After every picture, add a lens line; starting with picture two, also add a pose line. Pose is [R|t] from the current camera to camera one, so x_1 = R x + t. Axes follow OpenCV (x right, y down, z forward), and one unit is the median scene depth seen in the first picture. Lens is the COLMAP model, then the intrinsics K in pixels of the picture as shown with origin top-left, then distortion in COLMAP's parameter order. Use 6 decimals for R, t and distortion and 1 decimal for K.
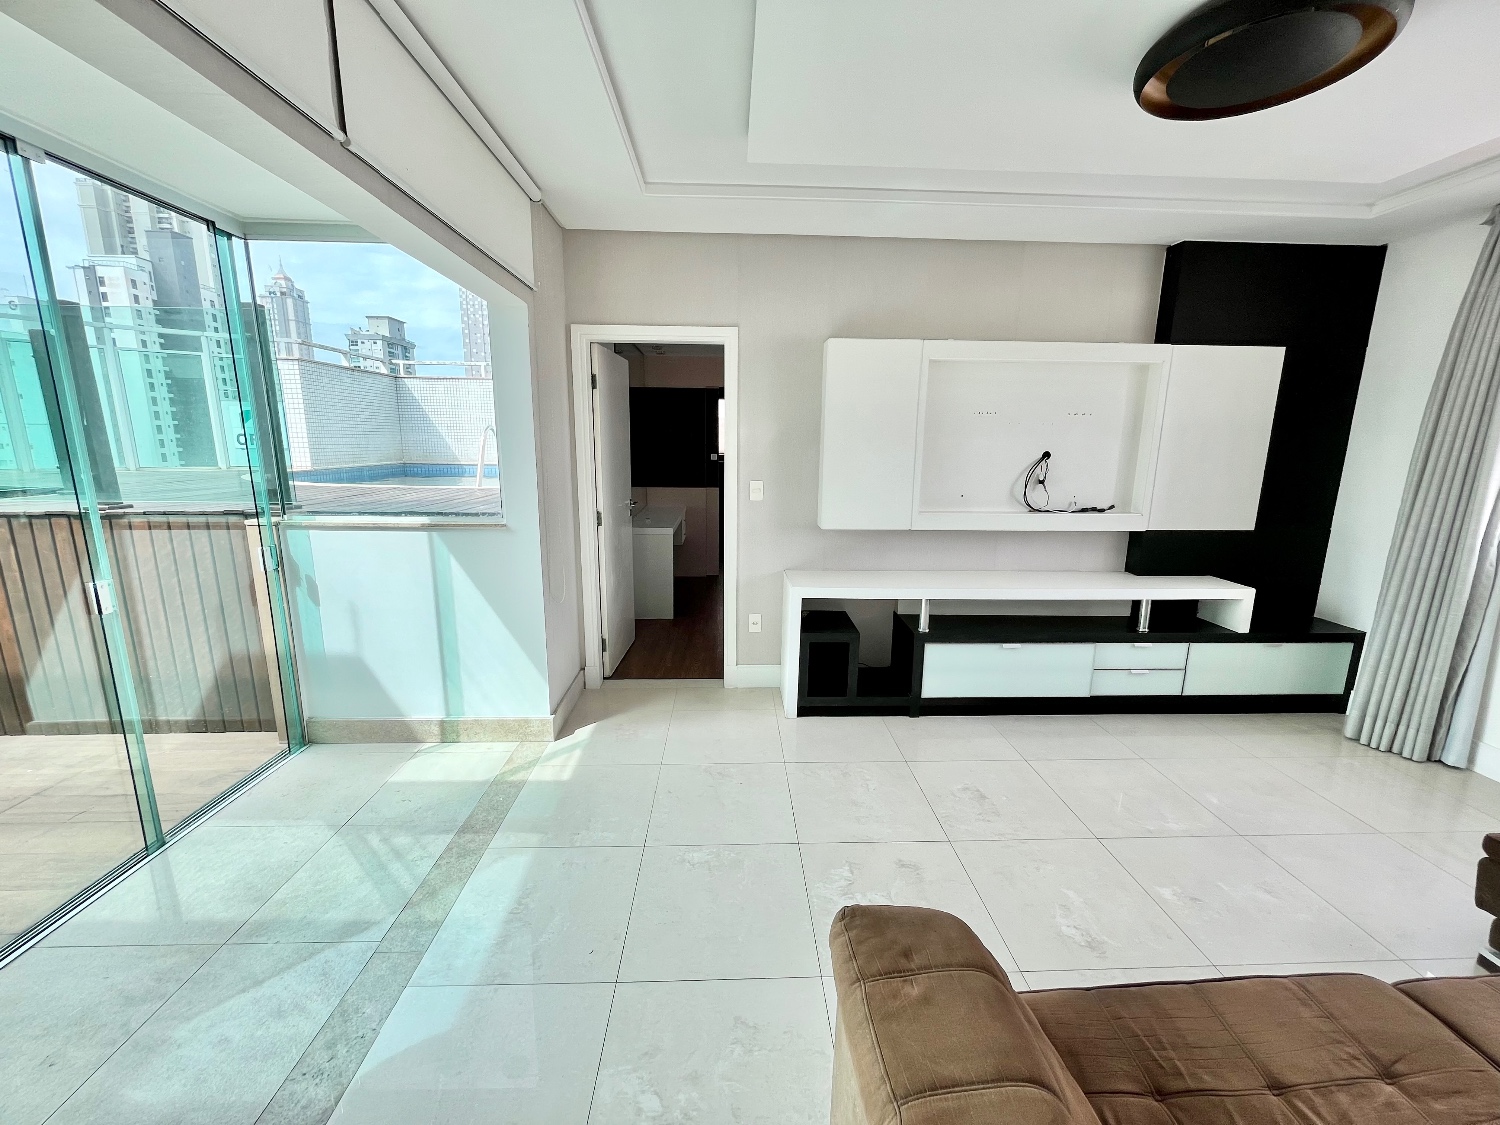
lens RADIAL K [[602.7, 0, 751.4], [0, 602.7, 556.0], [0, 0, 1]] dist [-0.015177, 0.005131]
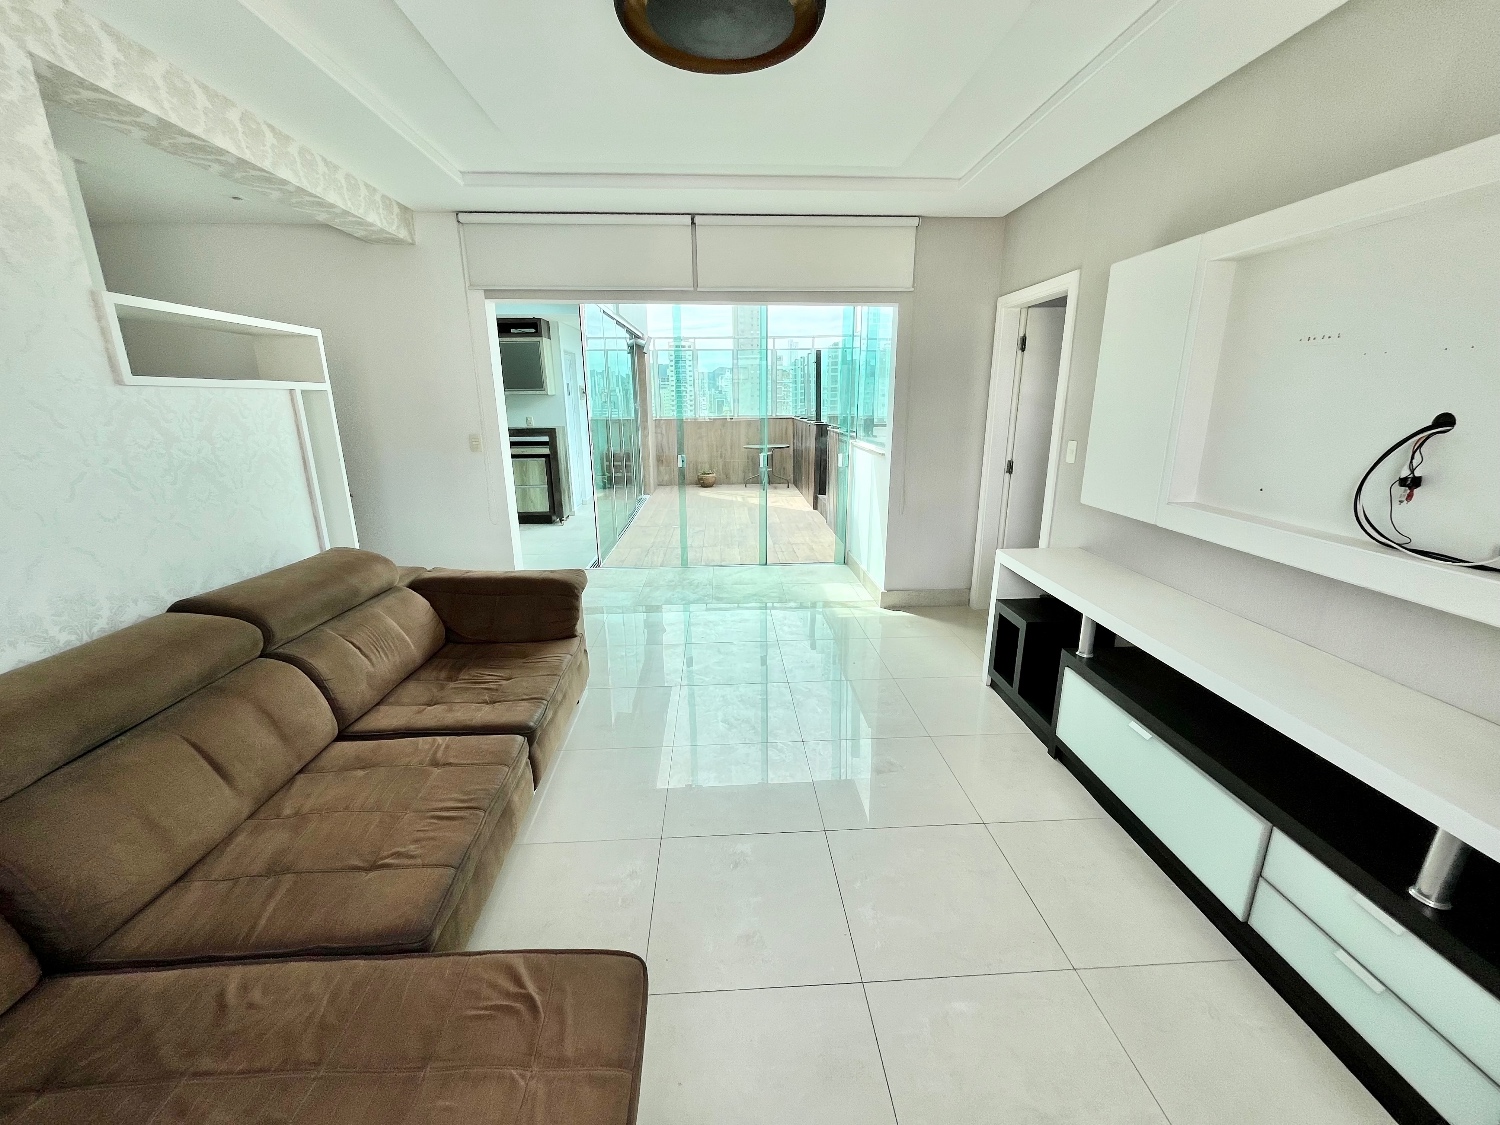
lens RADIAL K [[602.7, 0, 751.4], [0, 602.7, 556.0], [0, 0, 1]] dist [-0.015177, 0.005131]
pose [[0.016790, 0.245621, -0.969221, 0.963929], [-0.181409, 0.954017, 0.238625, -0.093606], [0.983264, 0.171819, 0.060575, 0.534177]]
